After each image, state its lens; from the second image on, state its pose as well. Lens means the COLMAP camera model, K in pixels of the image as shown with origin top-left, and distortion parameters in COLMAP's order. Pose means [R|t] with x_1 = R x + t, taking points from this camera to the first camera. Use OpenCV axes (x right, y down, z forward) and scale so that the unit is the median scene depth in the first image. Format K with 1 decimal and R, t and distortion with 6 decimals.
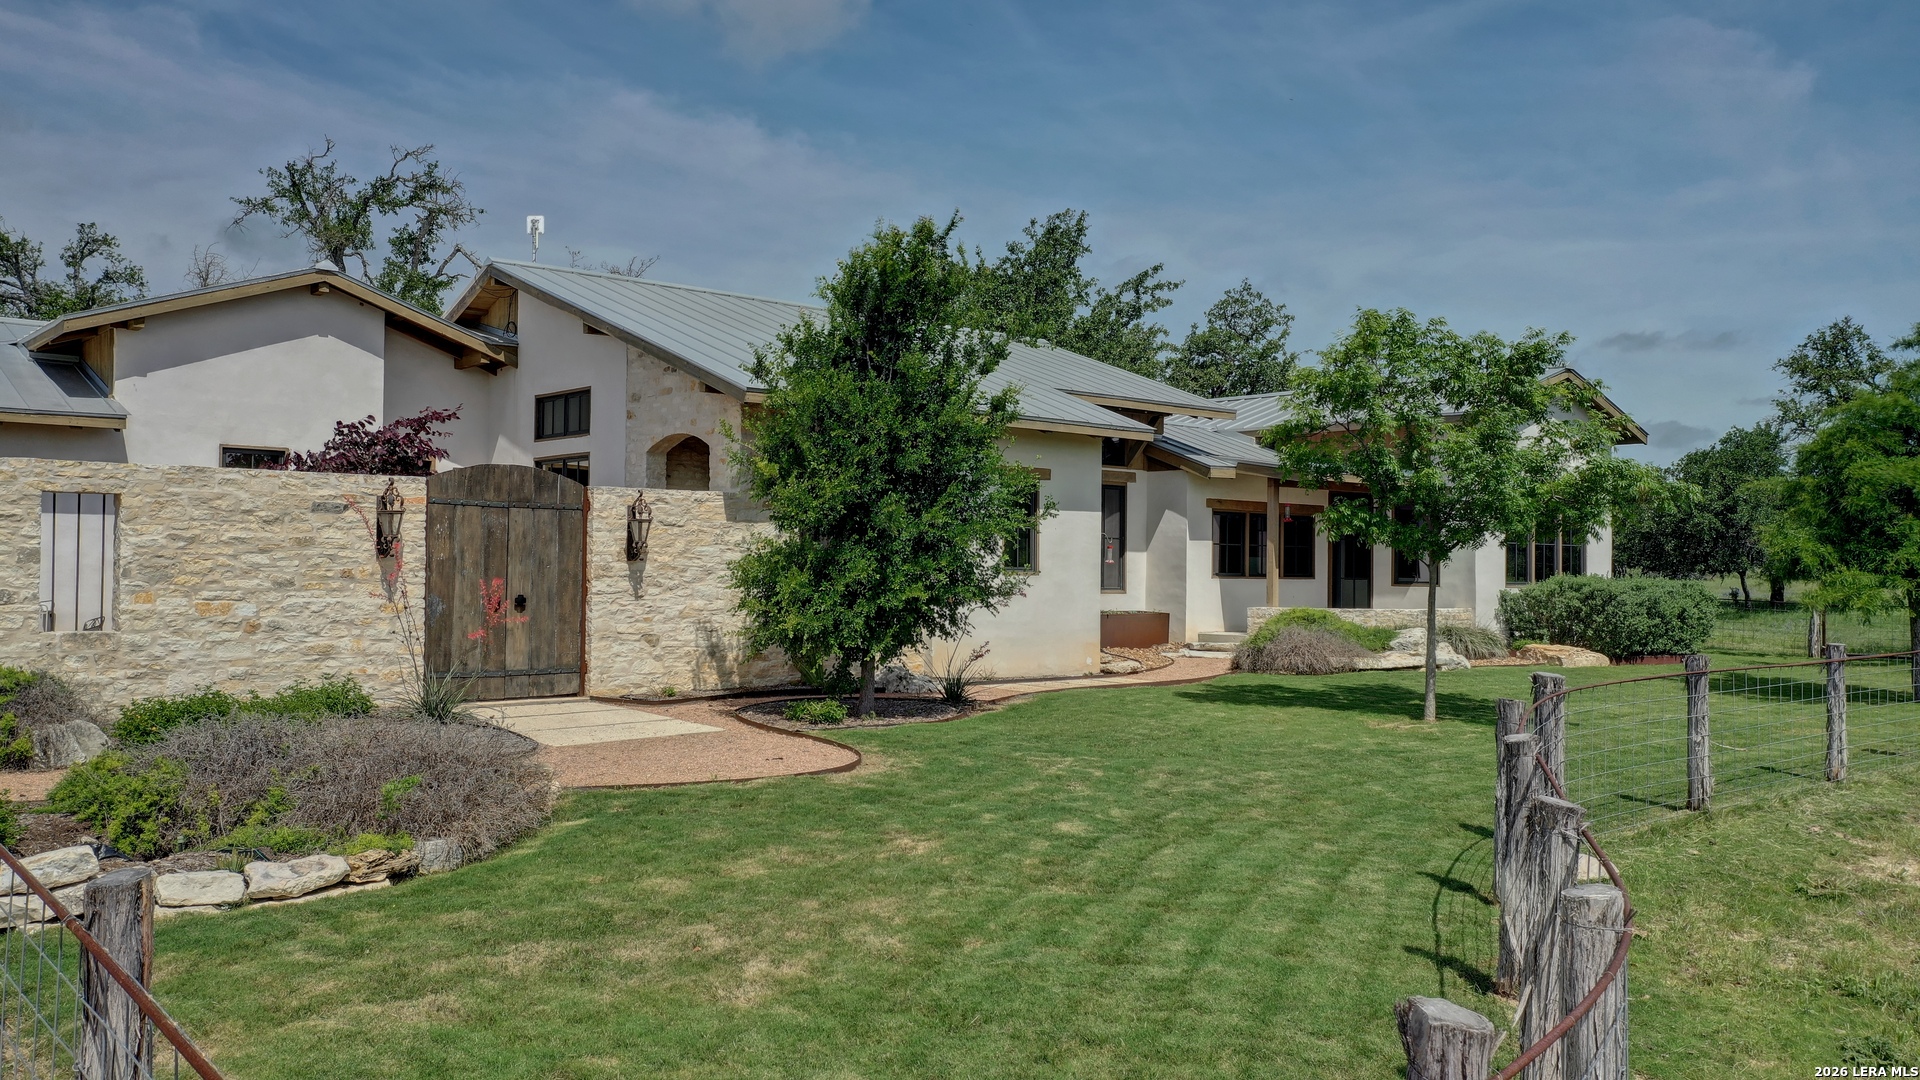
lens RADIAL K [[1523.4, 0, 964.0], [0, 1523.4, 546.2], [0, 0, 1]] dist [-0.004560, 0.010498]
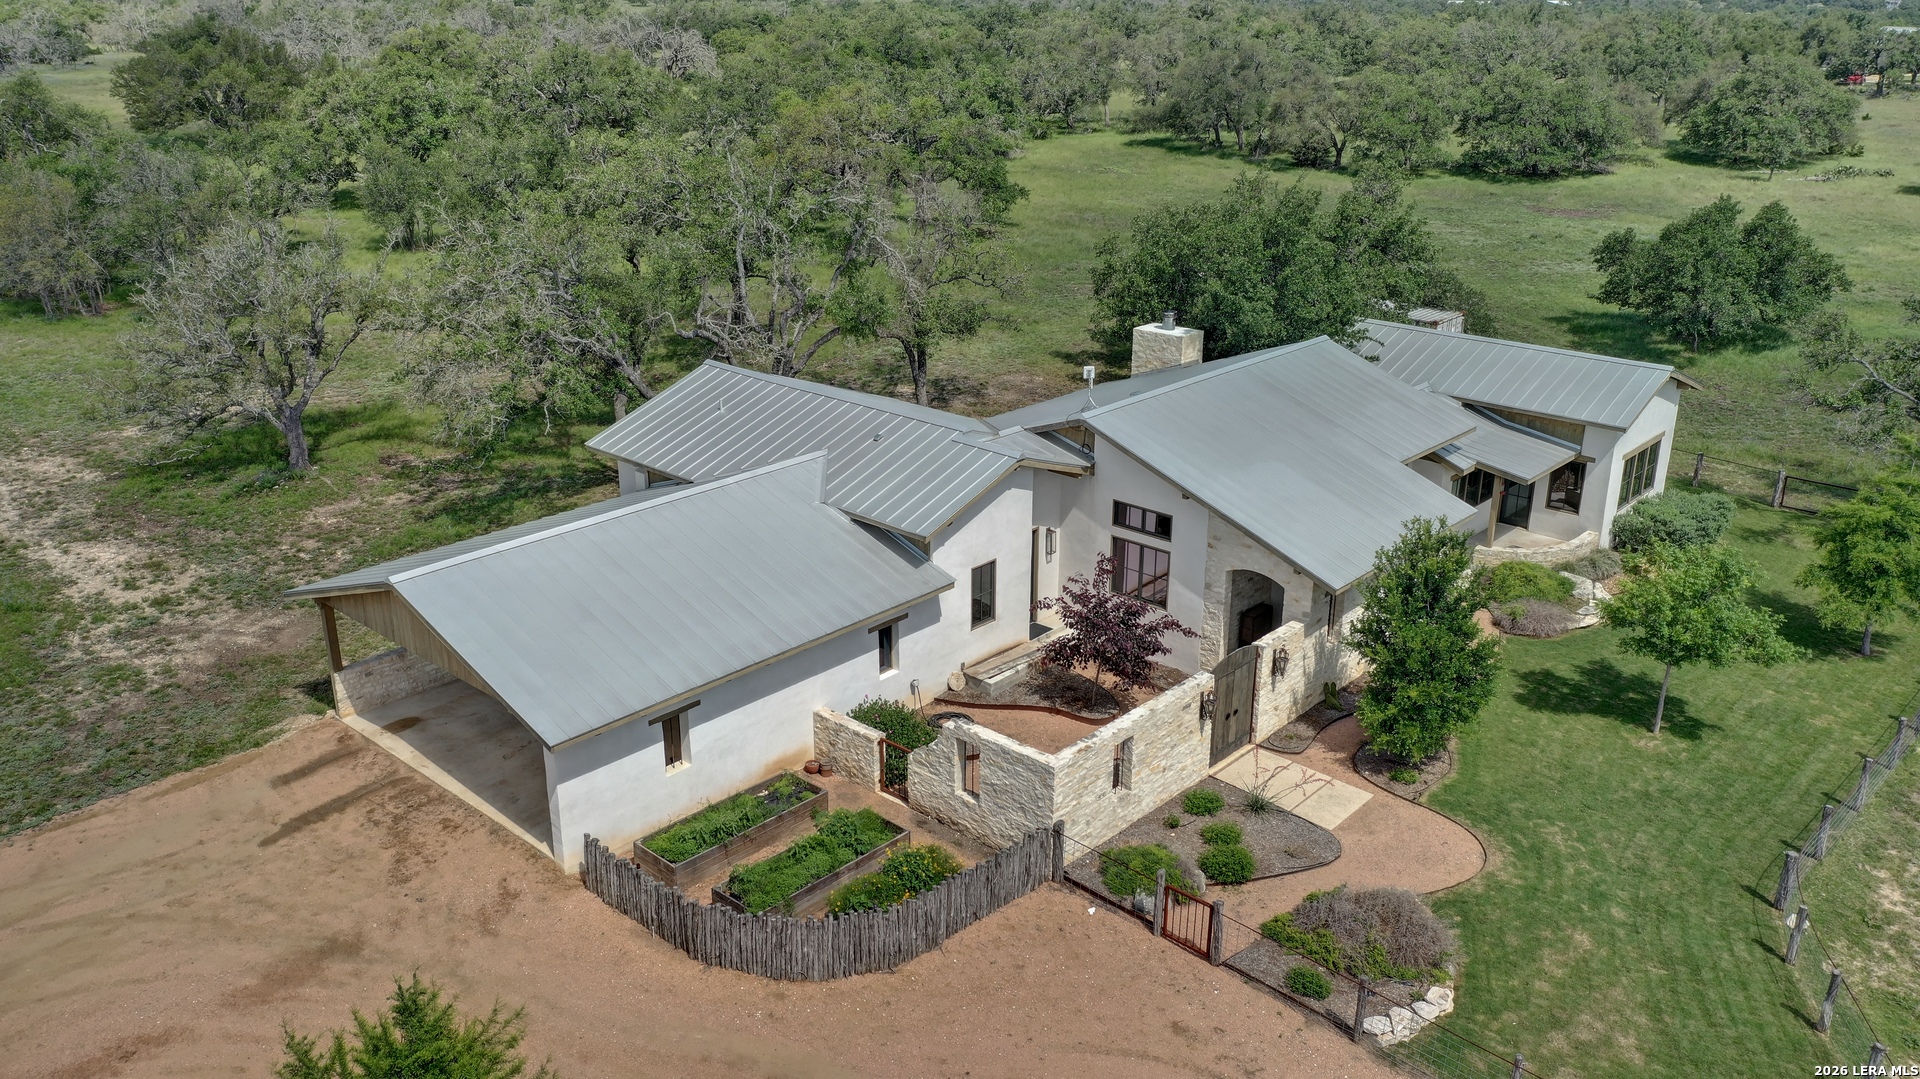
lens RADIAL K [[1523.4, 0, 964.0], [0, 1523.4, 545.7], [0, 0, 1]] dist [-0.004560, 0.010498]
pose [[0.993329, -0.046750, 0.105415, -0.703709], [0.004826, 0.930188, 0.367052, -0.749331], [-0.115215, -0.364094, 0.924208, -0.599192]]
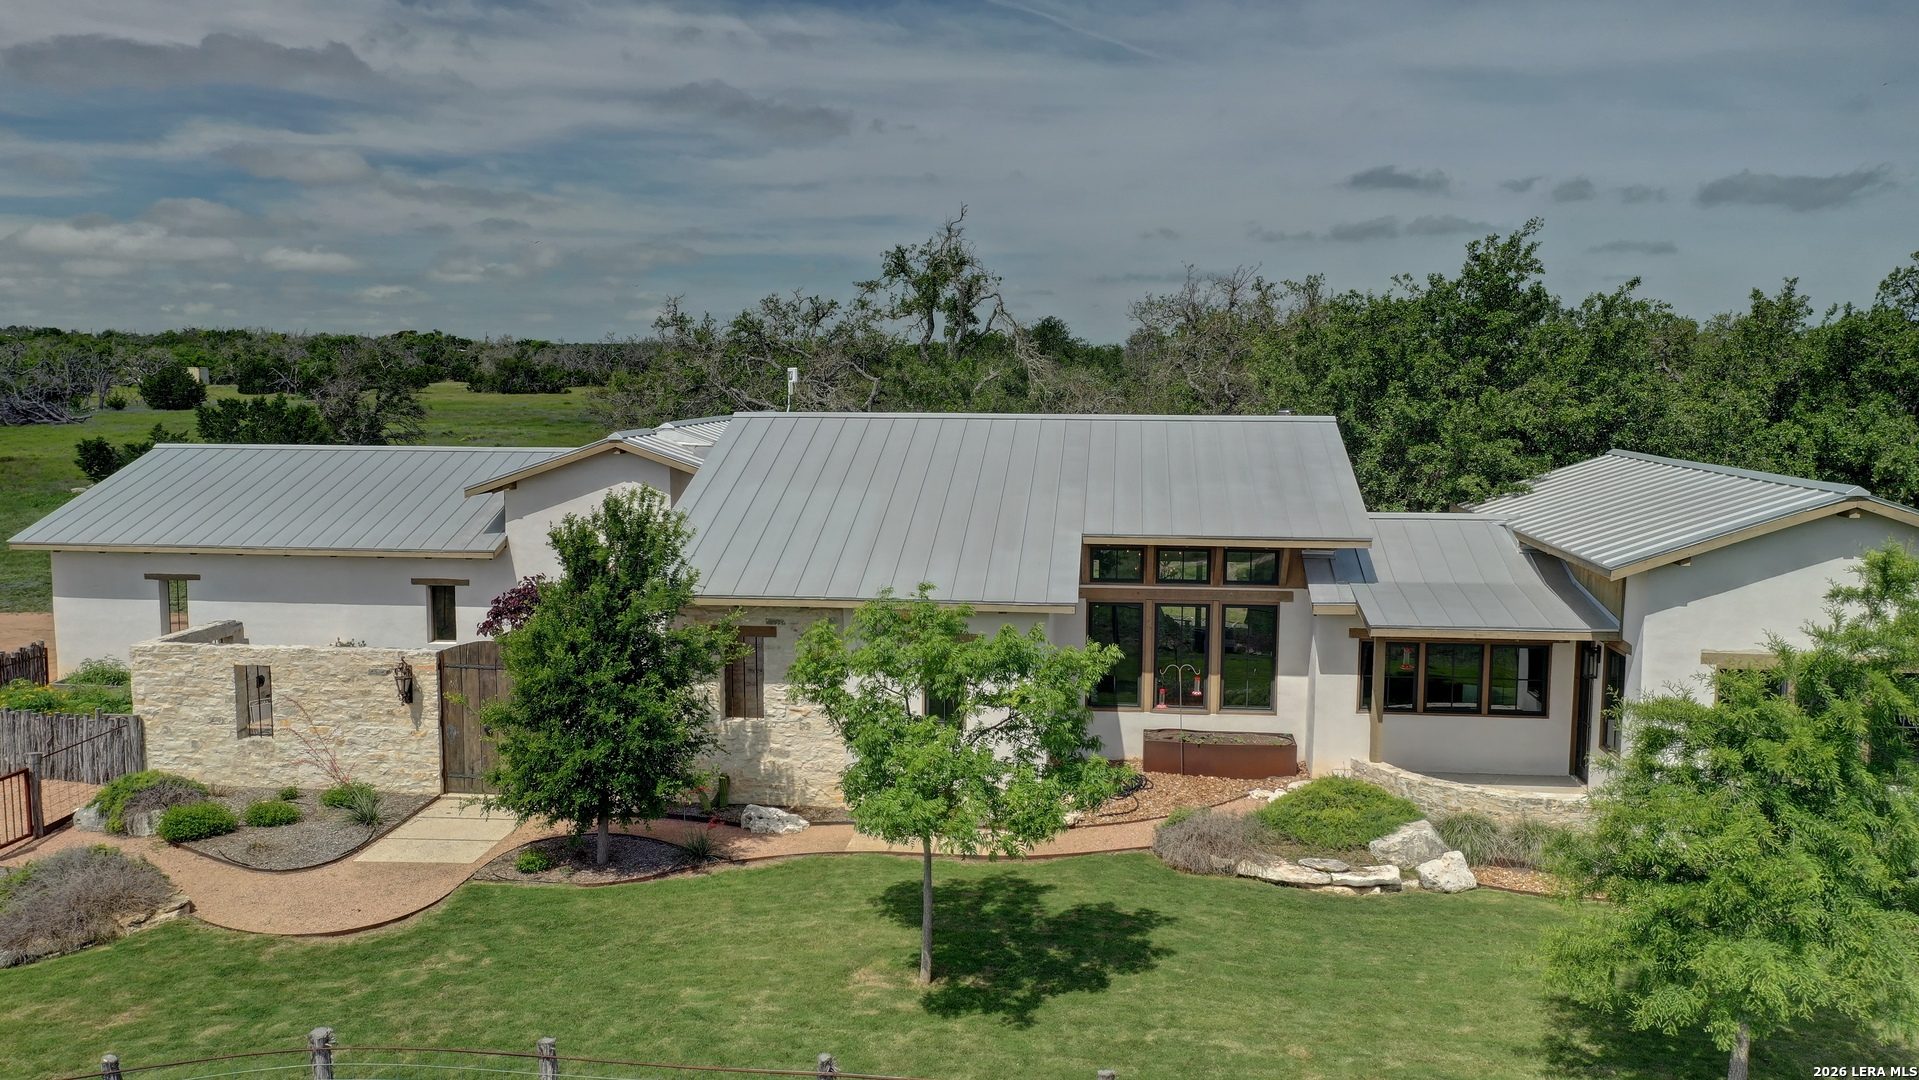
lens RADIAL K [[1533.1, 0, 959.5], [0, 1533.1, 540.0], [0, 0, 1]] dist [-0.012463, 0.010914]
pose [[0.675240, 0.075379, -0.733736, 0.918412], [0.015260, 0.993124, 0.116070, -0.266046], [0.737440, -0.089572, 0.669447, 0.284435]]
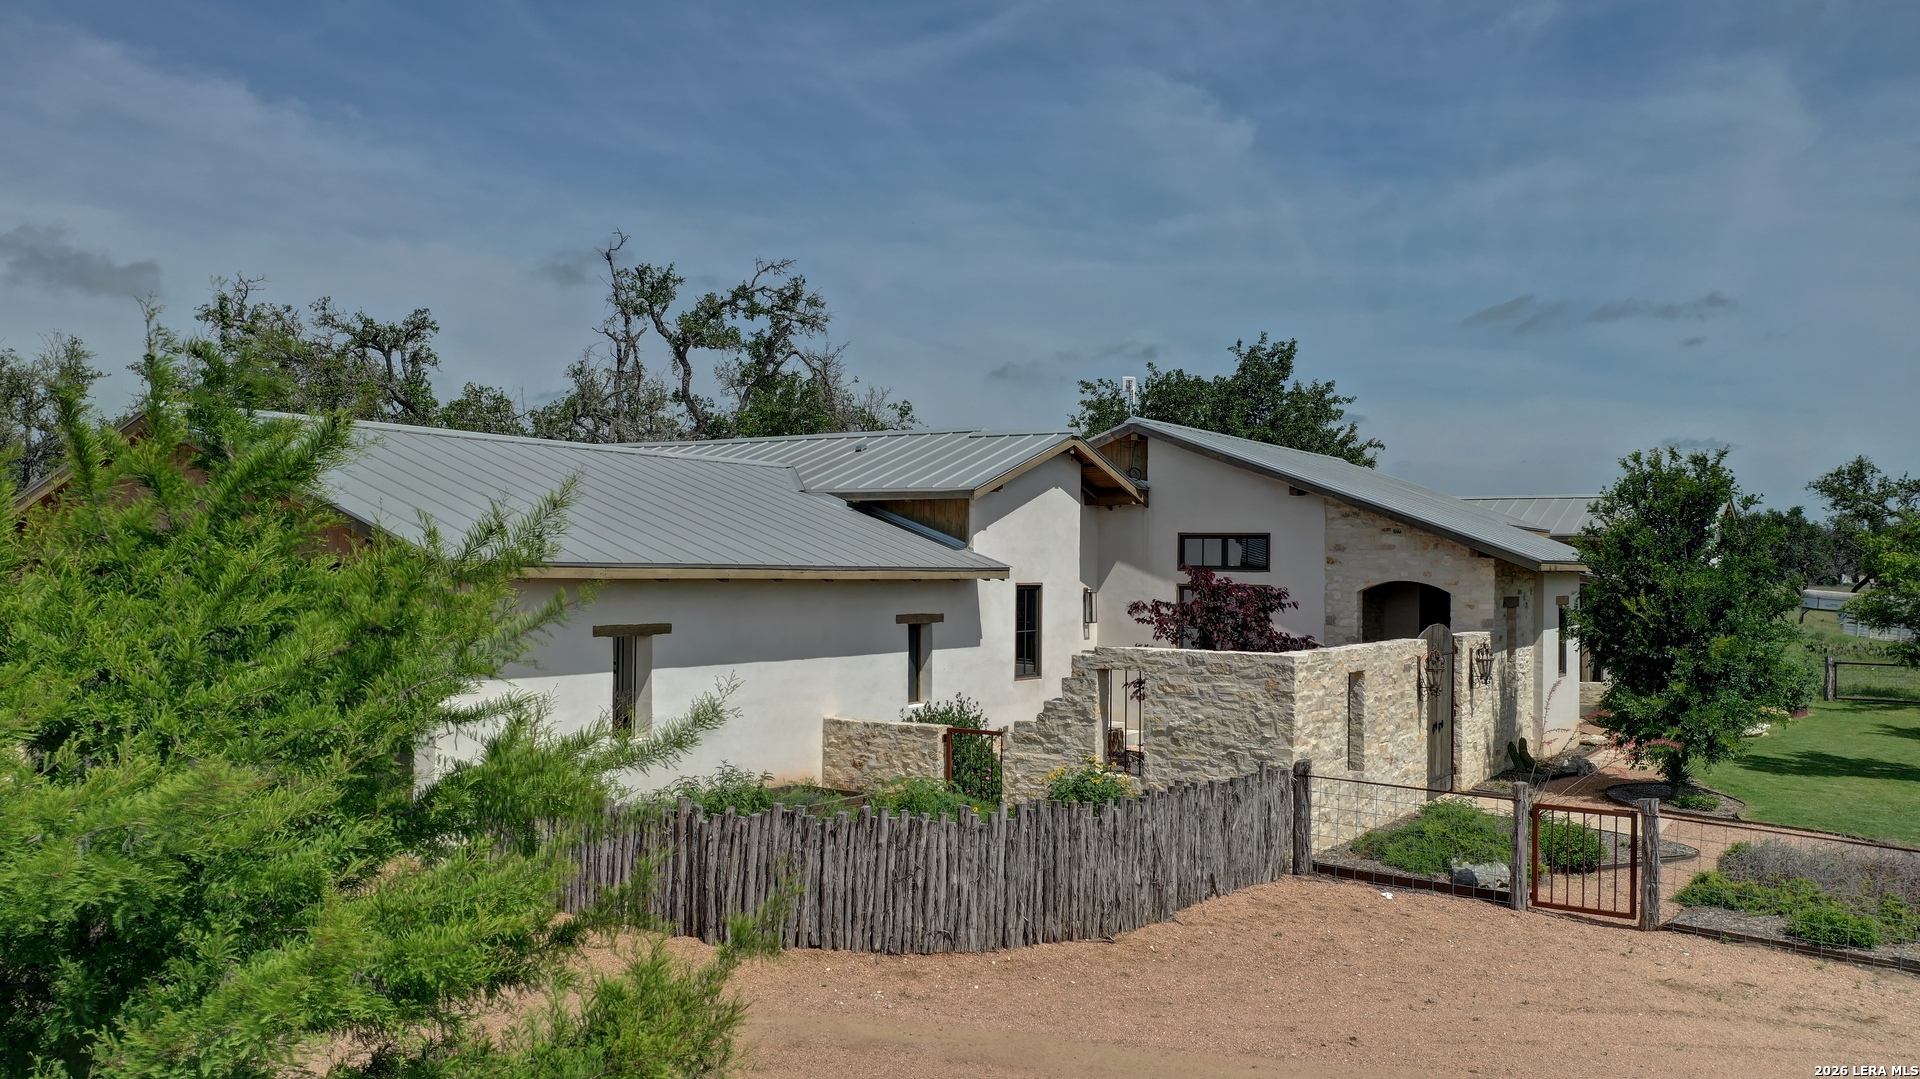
lens RADIAL K [[1523.4, 0, 964.0], [0, 1523.4, 545.7], [0, 0, 1]] dist [-0.004560, 0.010498]
pose [[0.960203, 0.005061, 0.279259, -0.898270], [-0.006196, 0.999976, 0.003183, -0.103832], [-0.279236, -0.004786, 0.960211, -0.148285]]
